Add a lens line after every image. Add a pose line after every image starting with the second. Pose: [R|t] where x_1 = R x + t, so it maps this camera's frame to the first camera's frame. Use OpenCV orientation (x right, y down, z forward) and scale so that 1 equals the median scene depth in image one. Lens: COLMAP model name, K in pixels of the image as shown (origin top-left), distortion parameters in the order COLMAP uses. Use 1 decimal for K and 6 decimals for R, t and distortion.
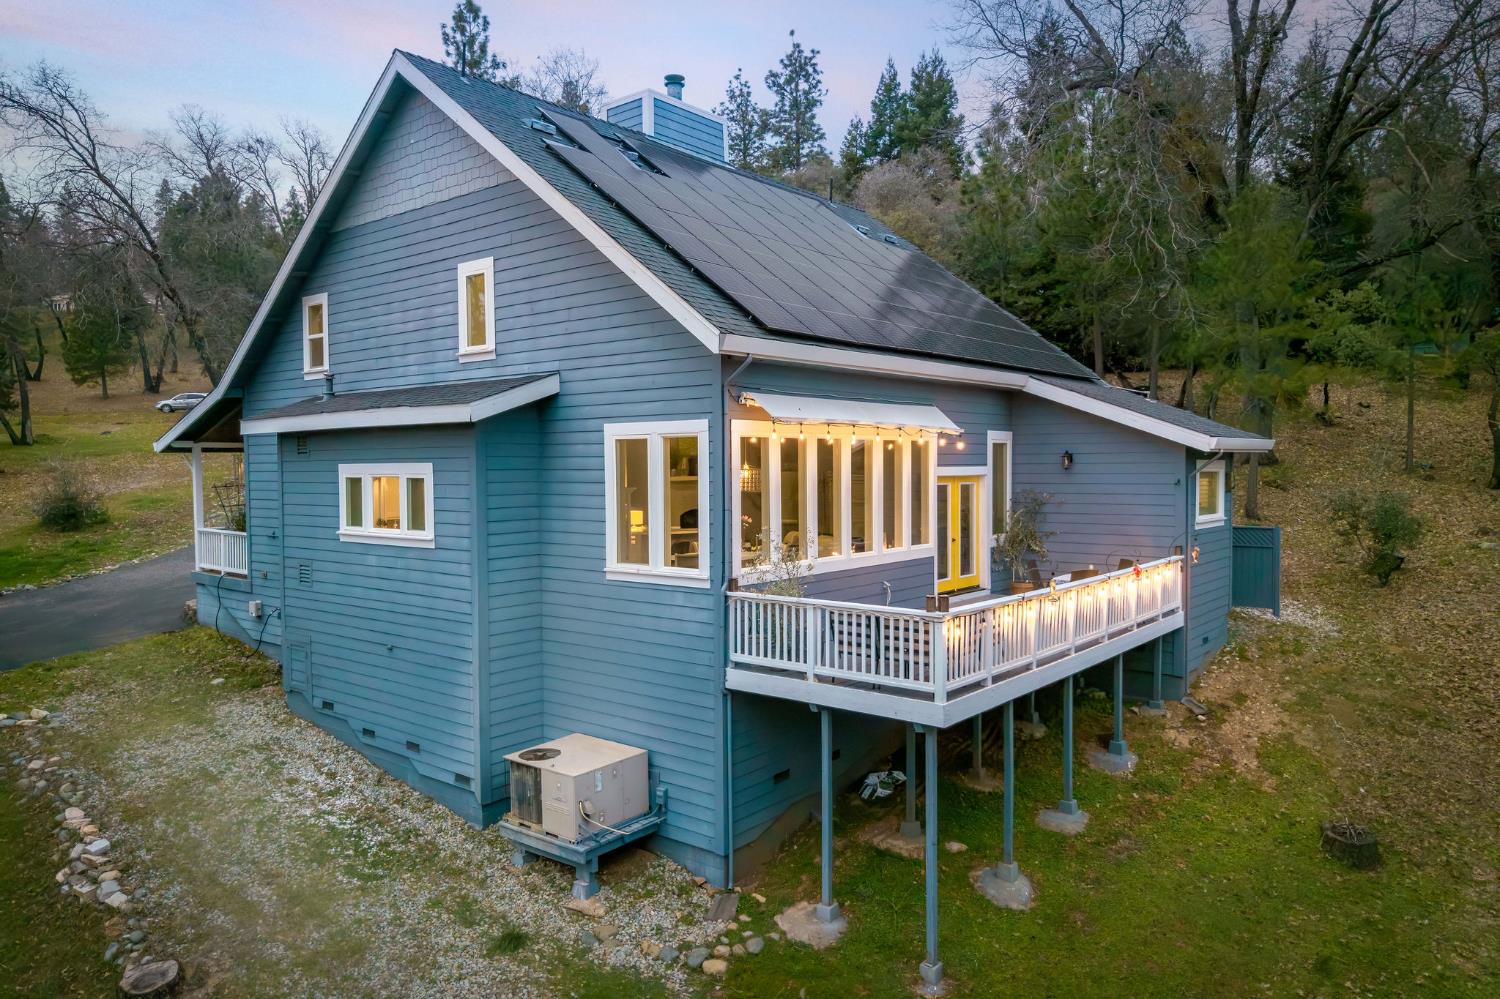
lens RADIAL K [[1017.0, 0, 749.7], [0, 1017.0, 494.2], [0, 0, 1]] dist [0.014744, -0.016635]
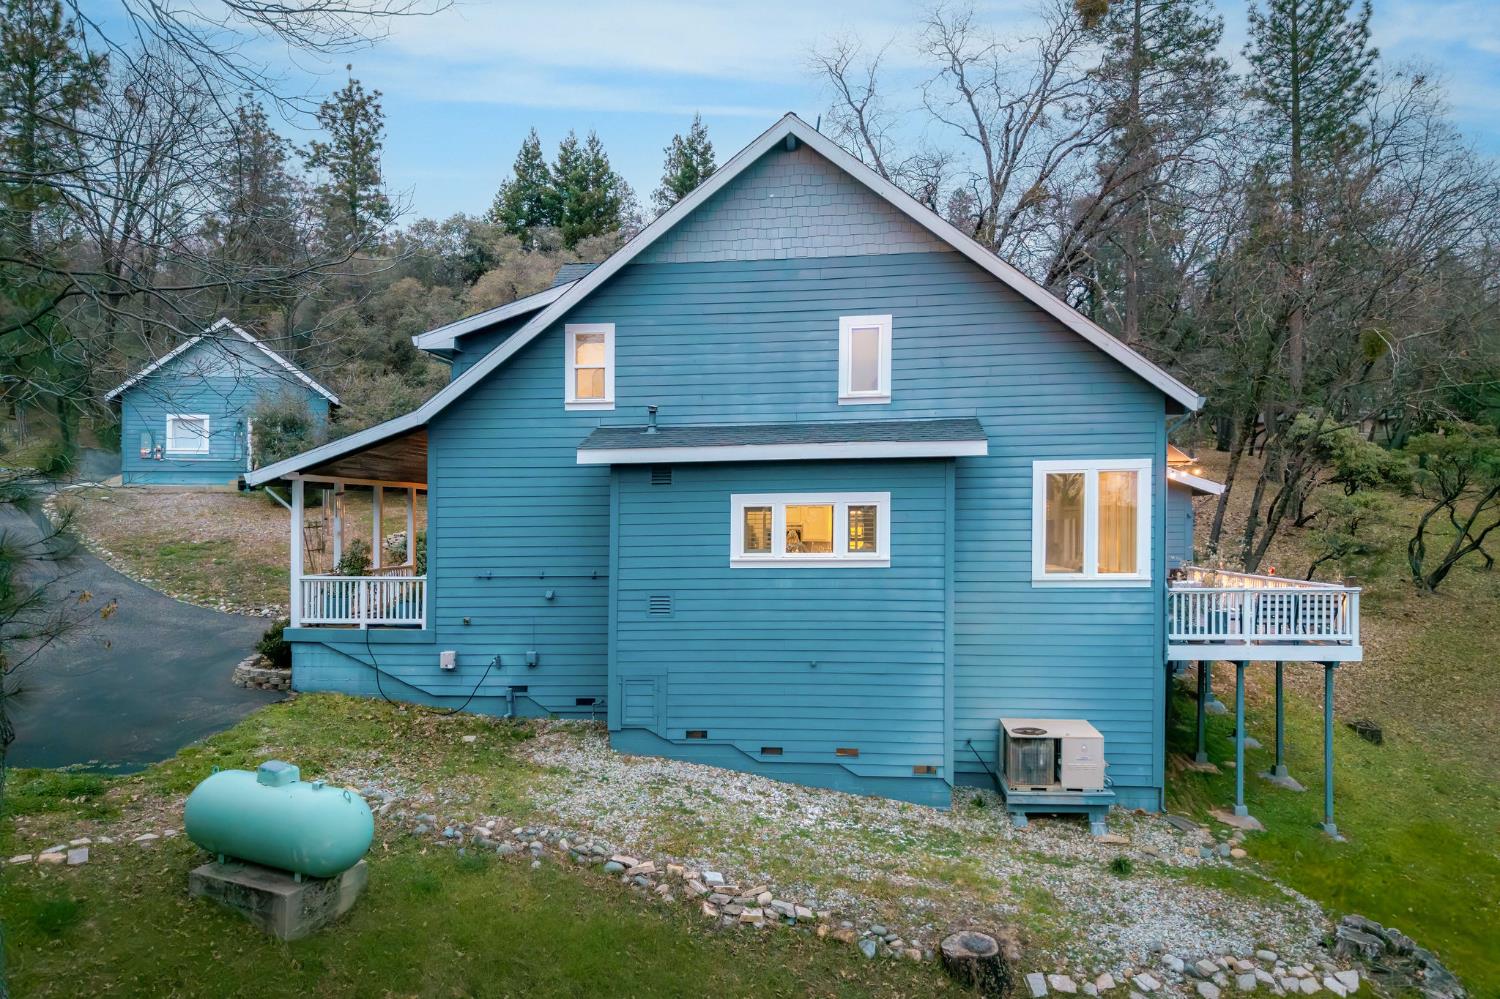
lens RADIAL K [[1017.0, 0, 749.2], [0, 1017.0, 510.7], [0, 0, 1]] dist [0.014744, -0.016635]
pose [[0.840365, 0.006337, 0.541984, -1.037063], [0.018915, 0.998980, -0.041009, 0.032831], [-0.541691, 0.044714, 0.839388, 0.135721]]
